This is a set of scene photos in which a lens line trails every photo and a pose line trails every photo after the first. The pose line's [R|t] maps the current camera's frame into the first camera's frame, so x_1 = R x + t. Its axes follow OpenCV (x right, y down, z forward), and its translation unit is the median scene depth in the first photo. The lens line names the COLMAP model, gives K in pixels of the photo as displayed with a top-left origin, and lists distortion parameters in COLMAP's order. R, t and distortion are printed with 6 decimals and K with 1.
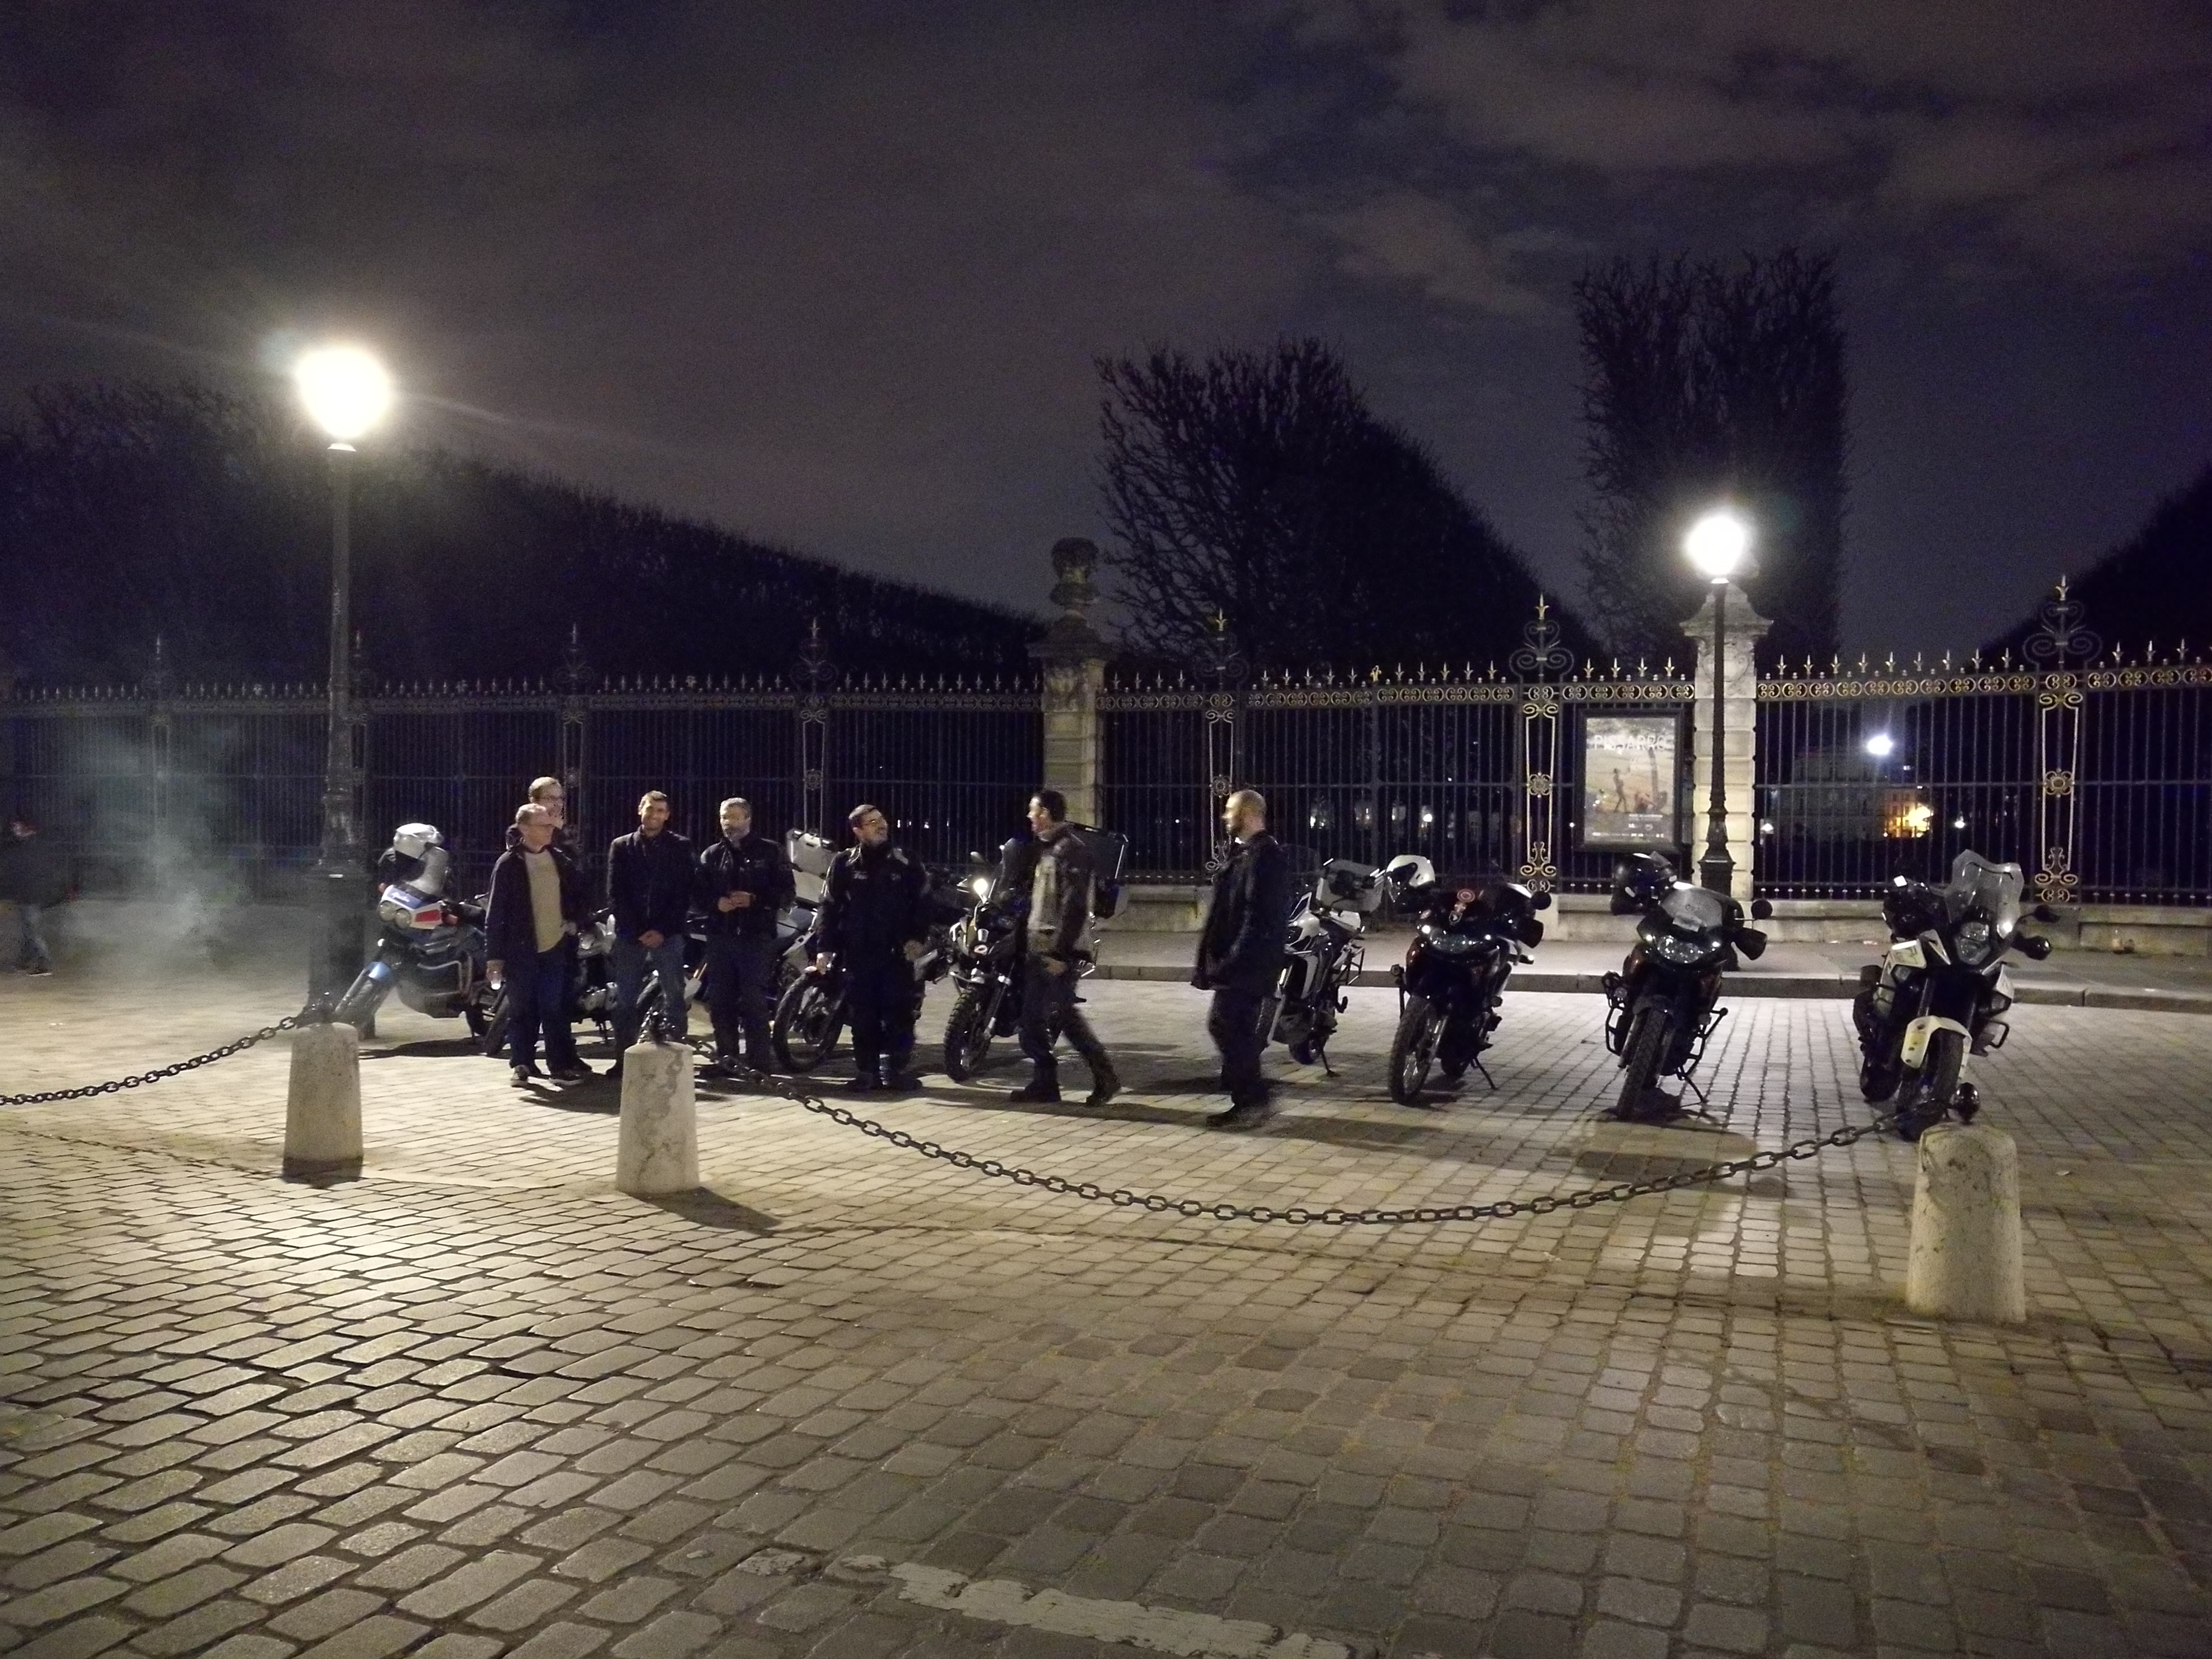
lens RADIAL K [[1747.2, 0, 1106.0], [0, 1747.2, 821.1], [0, 0, 1]] dist [0.001509, 0.008123]
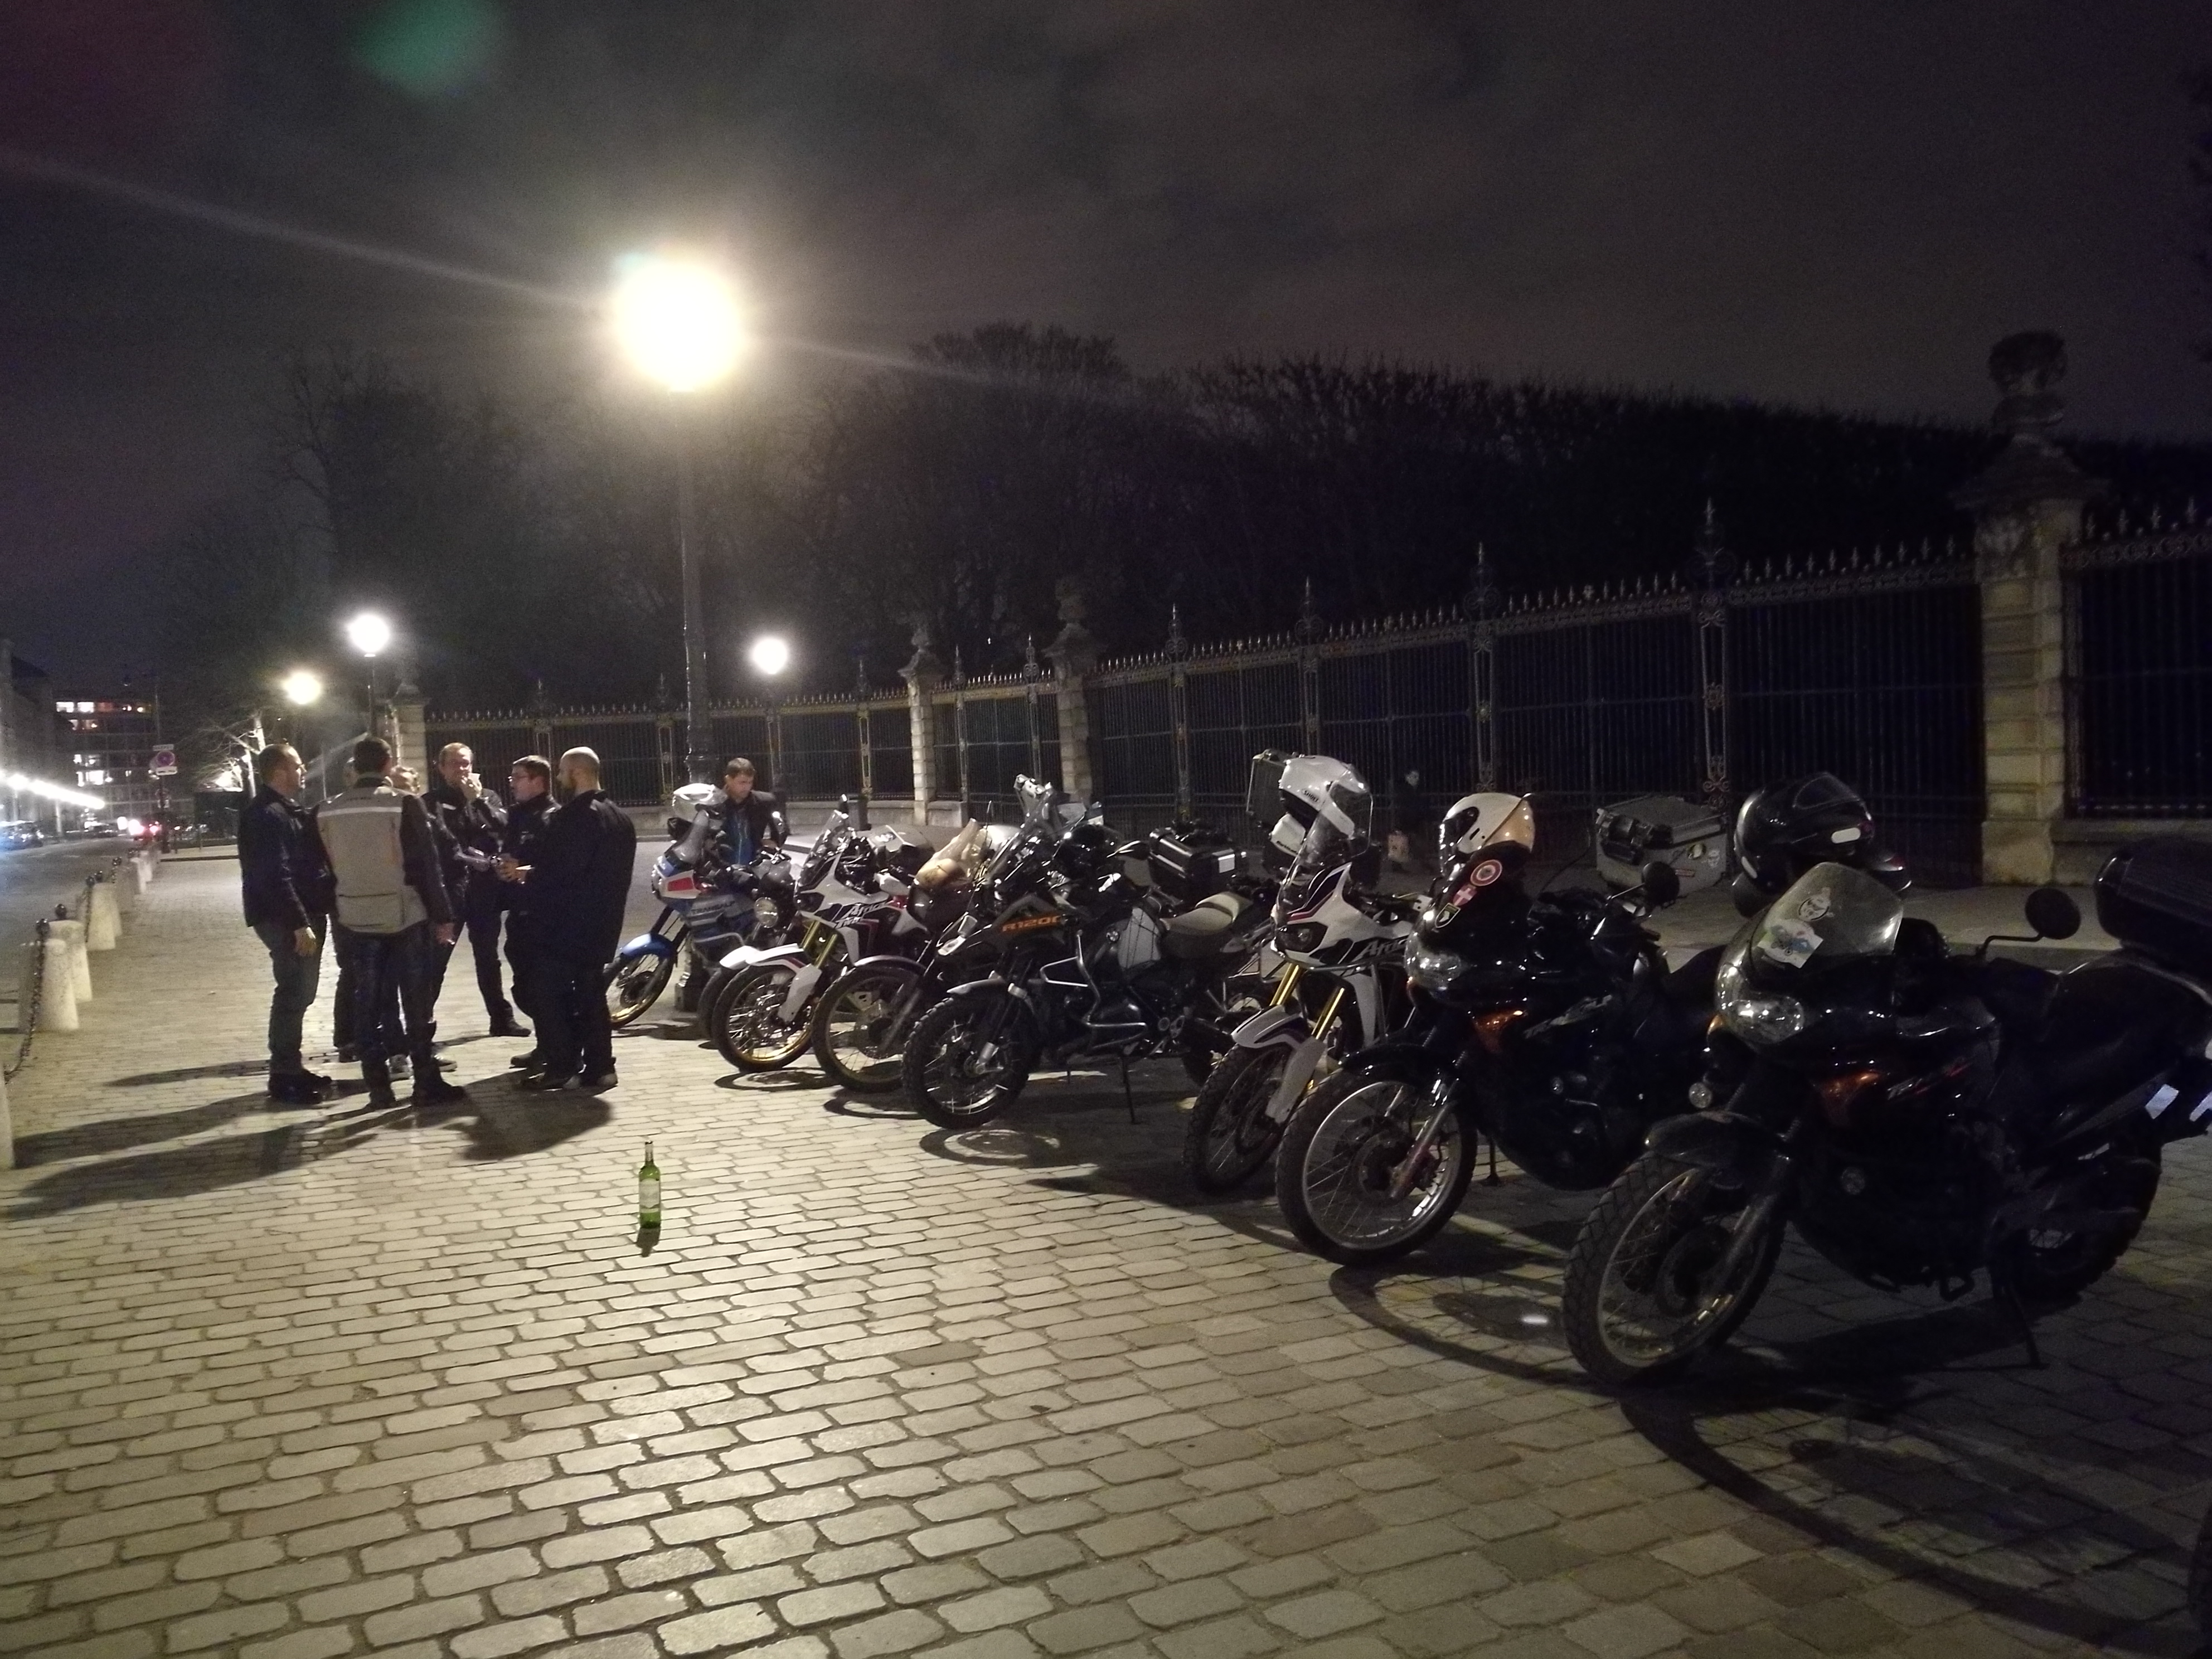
lens RADIAL K [[1747.2, 0, 1077.3], [0, 1747.2, 808.1], [0, 0, 1]] dist [0.001509, 0.008123]
pose [[0.737115, -0.023206, -0.675369, 0.401299], [0.043399, 0.998973, 0.013042, 0.011388], [0.674373, -0.038924, 0.737364, 0.485790]]
